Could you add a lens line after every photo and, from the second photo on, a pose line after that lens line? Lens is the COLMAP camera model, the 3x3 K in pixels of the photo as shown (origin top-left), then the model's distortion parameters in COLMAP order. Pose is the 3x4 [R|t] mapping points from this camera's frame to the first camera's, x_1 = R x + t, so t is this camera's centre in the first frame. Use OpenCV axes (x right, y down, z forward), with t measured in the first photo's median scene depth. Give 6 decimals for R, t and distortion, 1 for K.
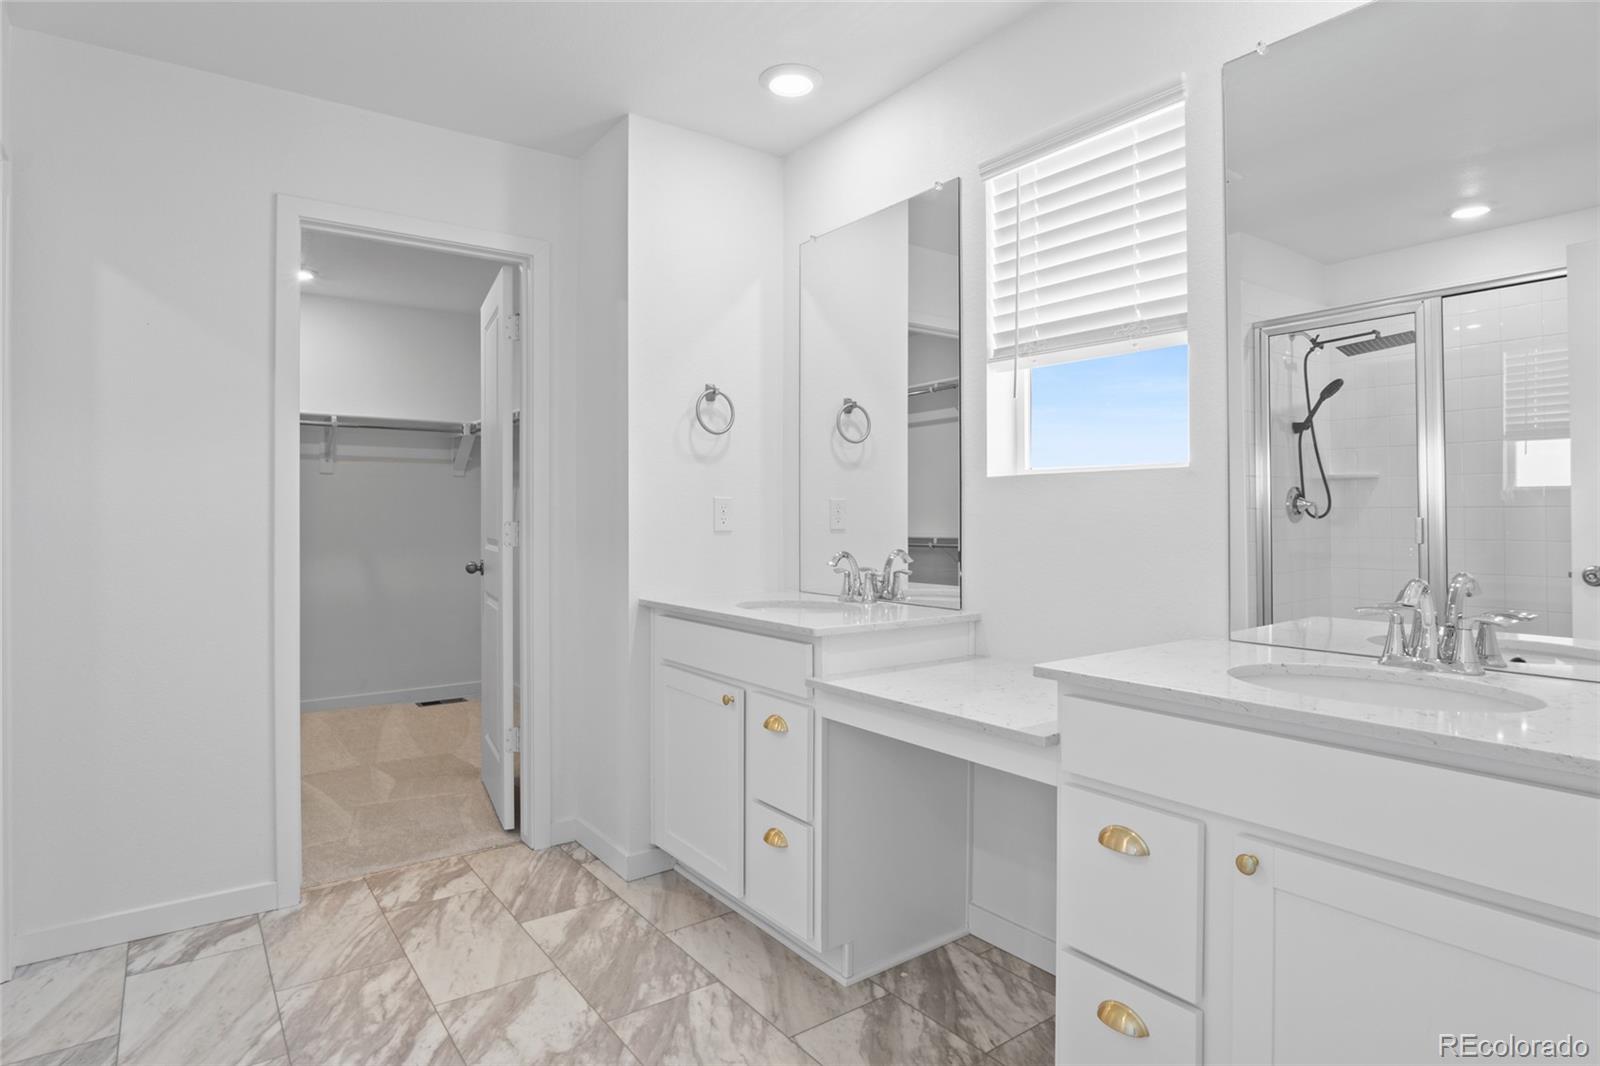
lens RADIAL K [[883.9, 0, 799.9], [0, 883.9, 508.3], [0, 0, 1]] dist [-0.033950, 0.008585]
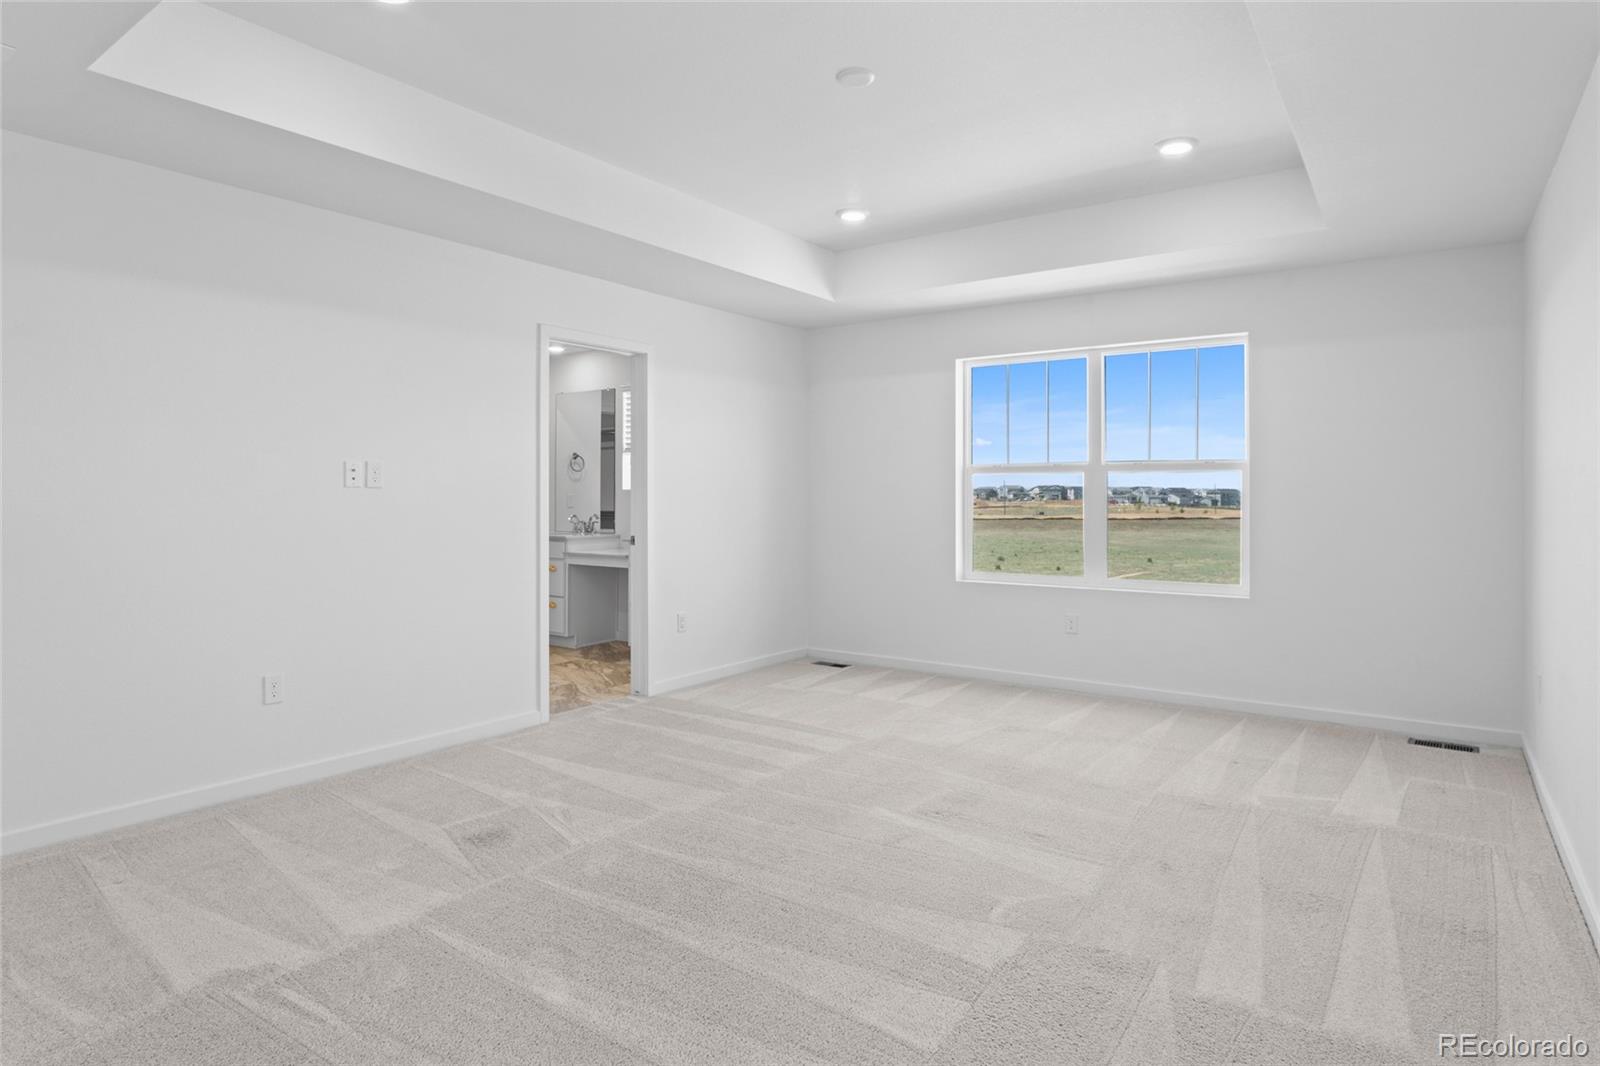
lens RADIAL K [[883.9, 0, 799.9], [0, 883.9, 508.3], [0, 0, 1]] dist [-0.033950, 0.008585]
pose [[0.950422, 0.002404, 0.310955, -0.136700], [-0.009206, 0.999749, 0.020406, -0.034036], [-0.310828, -0.022257, 0.950205, -1.846606]]
